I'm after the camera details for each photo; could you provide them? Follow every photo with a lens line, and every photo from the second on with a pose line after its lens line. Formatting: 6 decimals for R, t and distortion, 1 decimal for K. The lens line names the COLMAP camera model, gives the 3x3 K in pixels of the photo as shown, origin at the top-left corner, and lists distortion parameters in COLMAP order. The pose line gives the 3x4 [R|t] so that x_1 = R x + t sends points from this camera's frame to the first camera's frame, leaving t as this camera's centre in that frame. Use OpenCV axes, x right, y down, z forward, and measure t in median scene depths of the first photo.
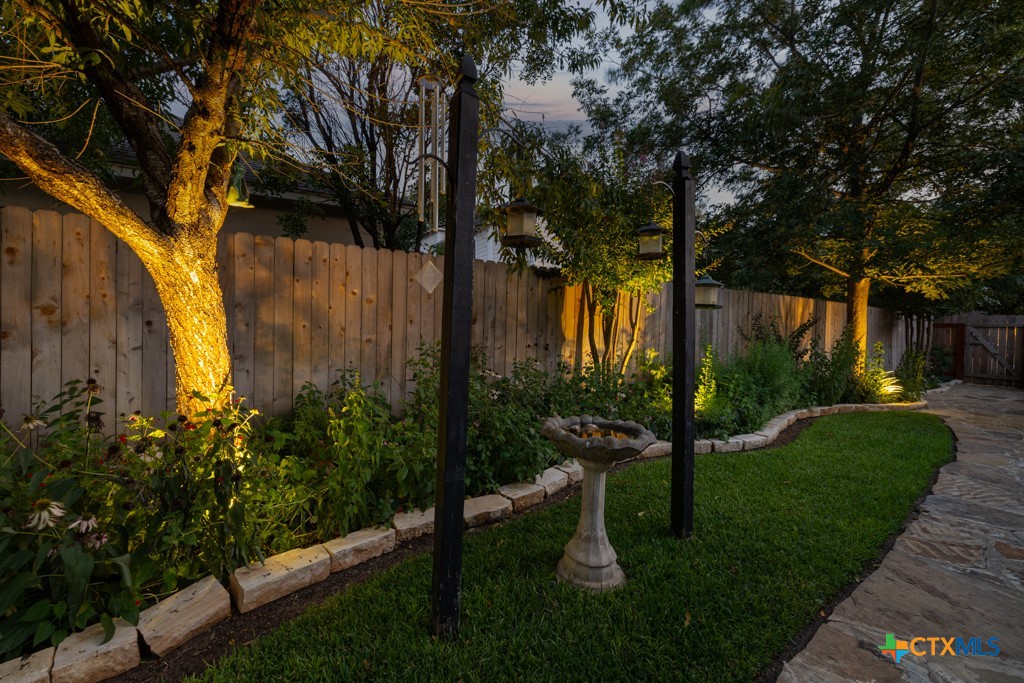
lens RADIAL K [[429.6, 0, 503.5], [0, 429.6, 338.8], [0, 0, 1]] dist [0.001081, 0.000641]
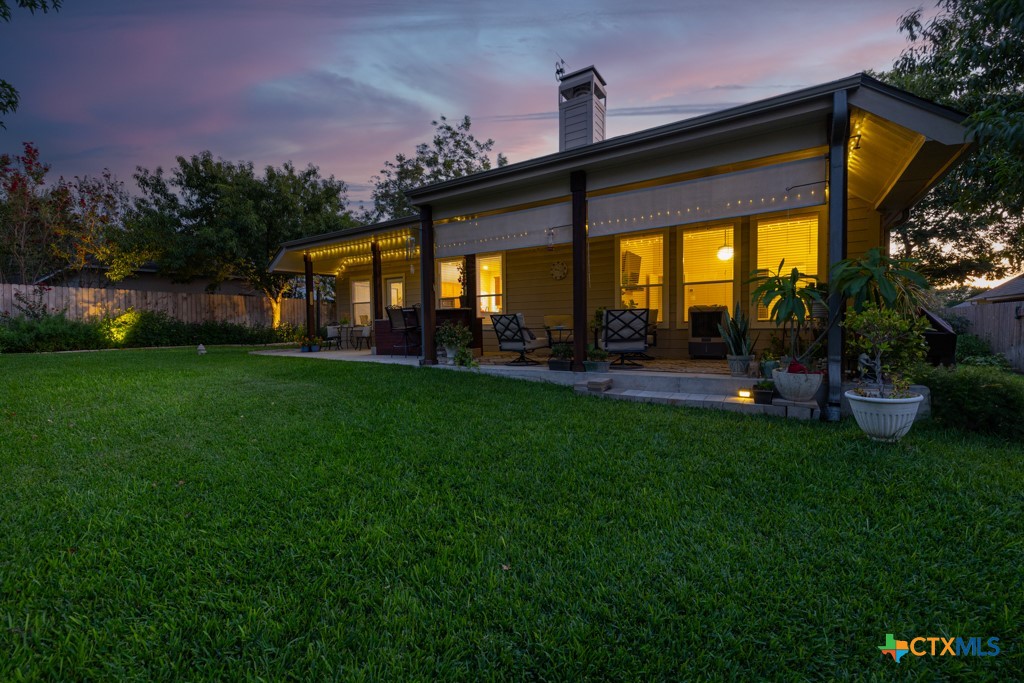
lens RADIAL K [[429.6, 0, 513.6], [0, 429.6, 337.0], [0, 0, 1]] dist [0.001081, 0.000641]
pose [[0.900283, -0.031021, 0.434199, -0.156350], [0.024278, 0.999483, 0.021069, 0.162056], [-0.434628, -0.008426, 0.900571, -4.116247]]
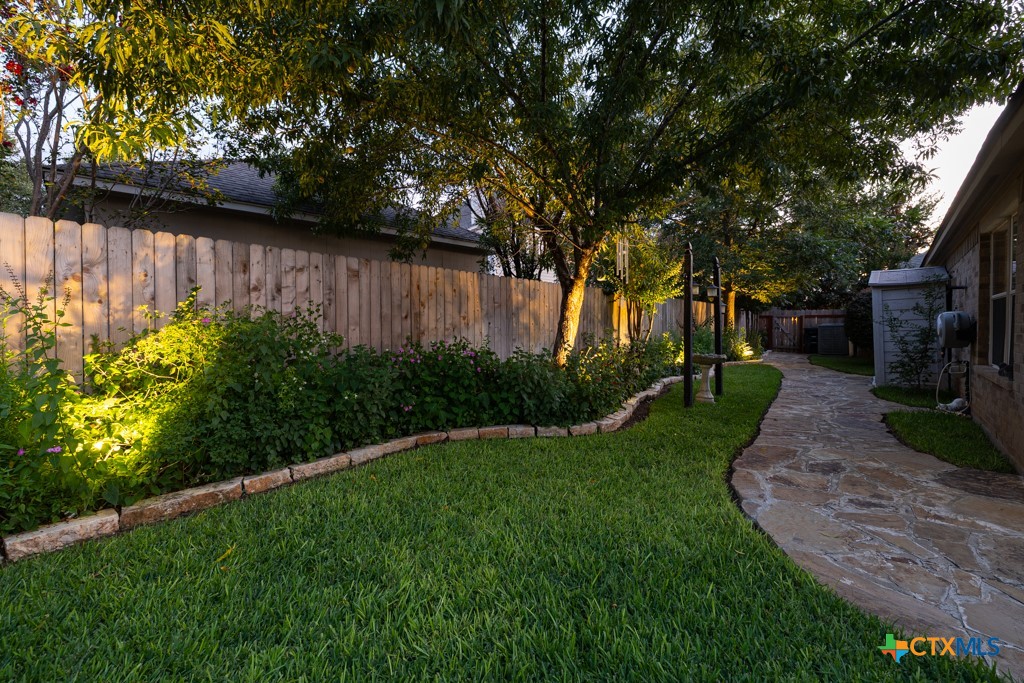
lens RADIAL K [[429.6, 0, 506.0], [0, 429.6, 338.3], [0, 0, 1]] dist [0.001081, 0.000641]
pose [[0.957687, -0.027120, 0.286531, -1.037240], [0.023980, 0.999608, 0.014461, 0.006903], [-0.286811, -0.006978, 0.957962, -0.774620]]
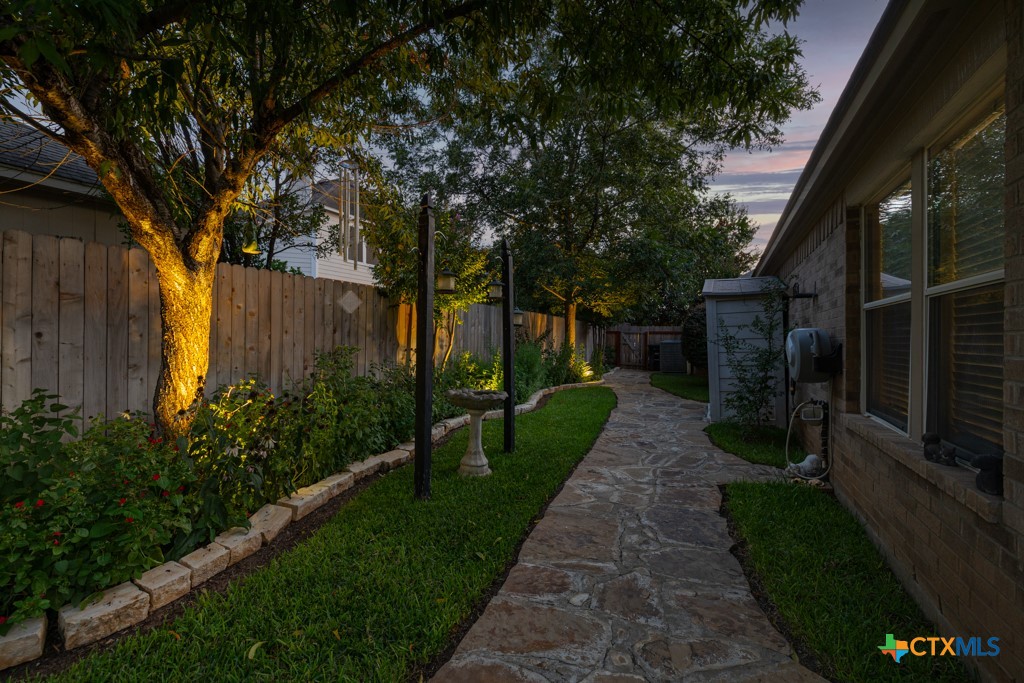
lens RADIAL K [[429.6, 0, 507.4], [0, 429.6, 339.6], [0, 0, 1]] dist [0.001081, 0.000641]
pose [[0.846578, -0.008453, 0.532197, -0.336713], [0.013950, 0.999883, -0.006309, -0.002936], [-0.532082, 0.012765, 0.846597, -0.323626]]
